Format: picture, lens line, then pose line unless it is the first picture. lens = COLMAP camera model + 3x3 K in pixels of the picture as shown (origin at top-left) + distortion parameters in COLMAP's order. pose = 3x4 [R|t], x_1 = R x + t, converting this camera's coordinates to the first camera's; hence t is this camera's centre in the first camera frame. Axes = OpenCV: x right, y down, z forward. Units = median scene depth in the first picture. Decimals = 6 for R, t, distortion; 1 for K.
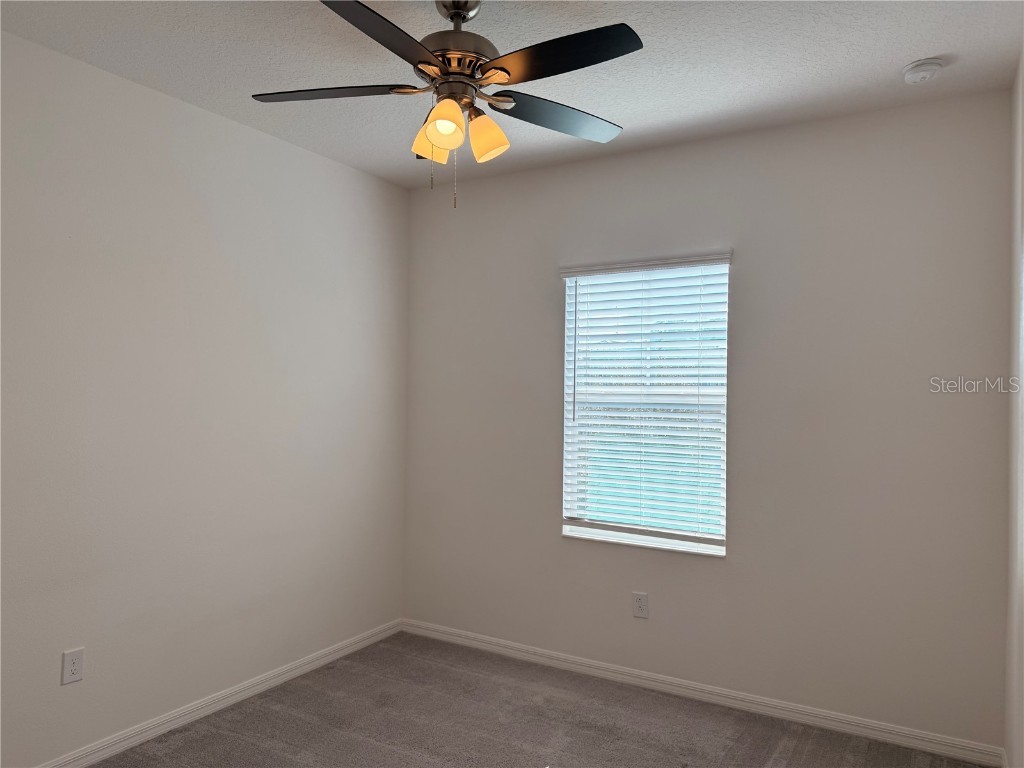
lens RADIAL K [[713.2, 0, 512.0], [0, 713.2, 384.0], [0, 0, 1]] dist [0.039067, -0.057556]
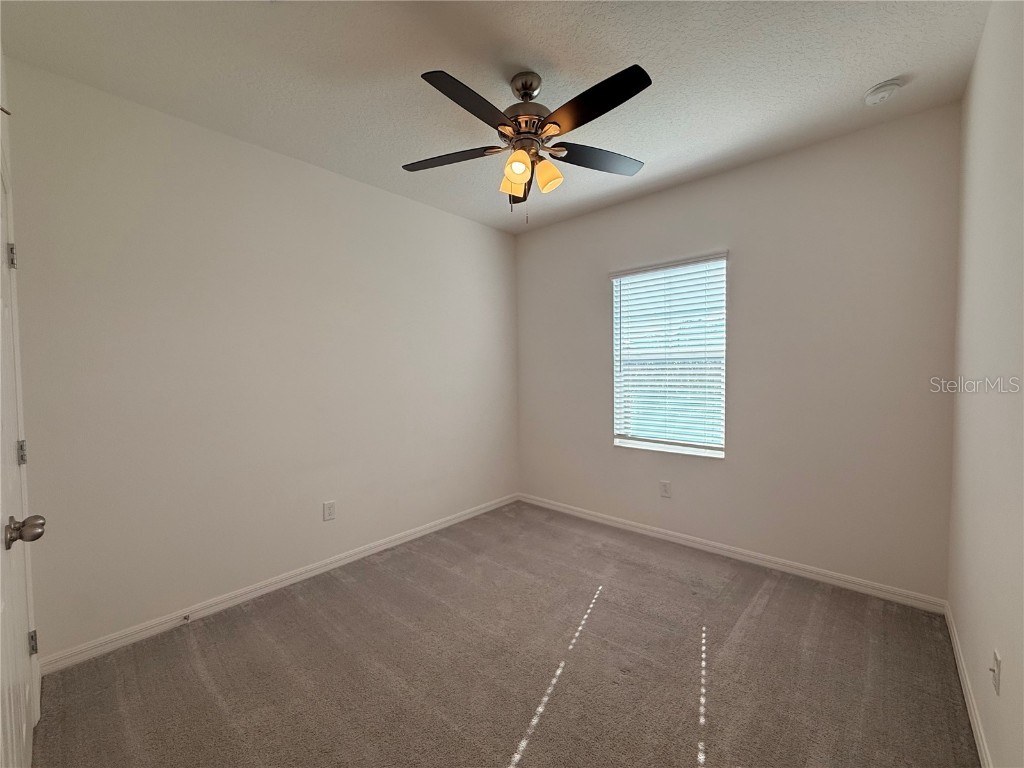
lens RADIAL K [[407.4, 0, 512.0], [0, 407.4, 384.0], [0, 0, 1]] dist [0.001960, -0.003627]
pose [[0.979588, -0.019075, -0.200107, 0.040279], [0.028258, 0.998670, 0.043132, 0.040367], [0.199018, -0.047907, 0.978824, 0.095230]]
